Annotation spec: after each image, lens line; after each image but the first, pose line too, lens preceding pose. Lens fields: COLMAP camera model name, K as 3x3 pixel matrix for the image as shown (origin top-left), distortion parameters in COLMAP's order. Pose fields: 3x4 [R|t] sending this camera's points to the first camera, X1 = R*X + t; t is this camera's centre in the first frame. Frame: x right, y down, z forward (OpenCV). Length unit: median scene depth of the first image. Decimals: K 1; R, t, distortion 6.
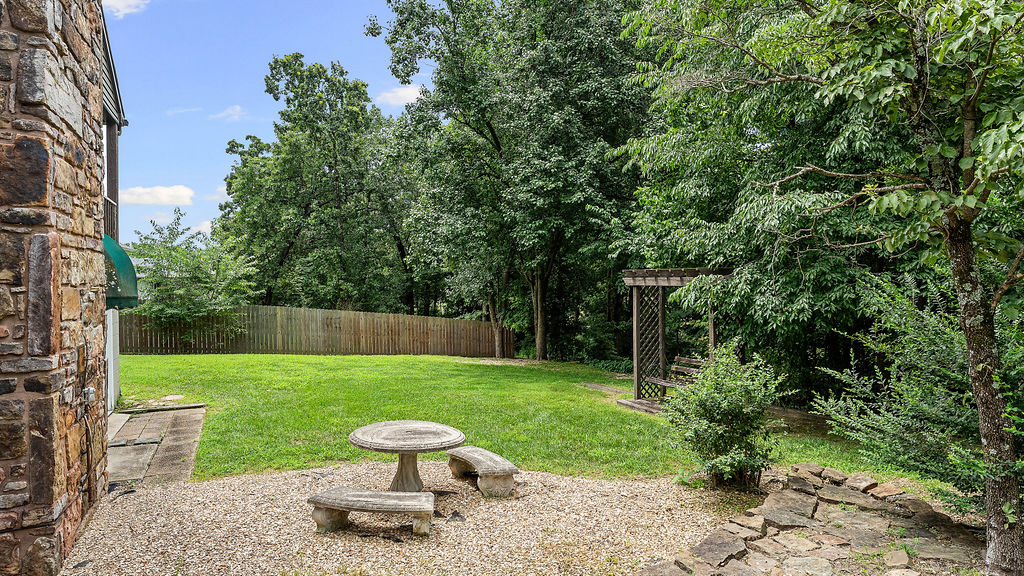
lens RADIAL K [[594.9, 0, 511.7], [0, 594.9, 291.0], [0, 0, 1]] dist [0.047543, 0.000198]
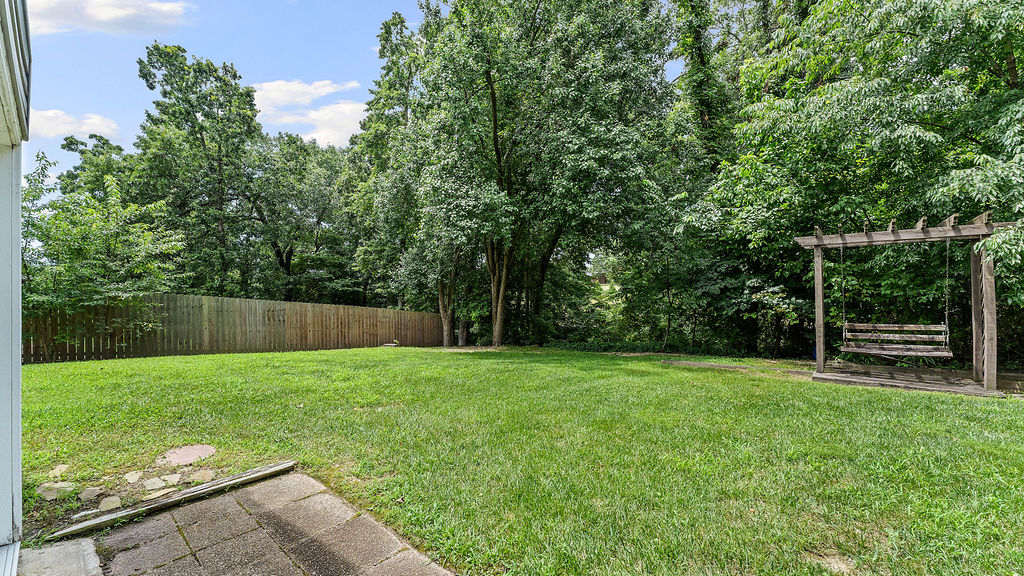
lens RADIAL K [[404.4, 0, 512.8], [0, 404.4, 287.4], [0, 0, 1]] dist [0.000484, 0.000281]
pose [[0.906638, 0.004732, 0.421882, -0.219642], [0.009772, 0.999433, -0.032211, 0.032404], [-0.421796, 0.033326, 0.906078, 0.298446]]
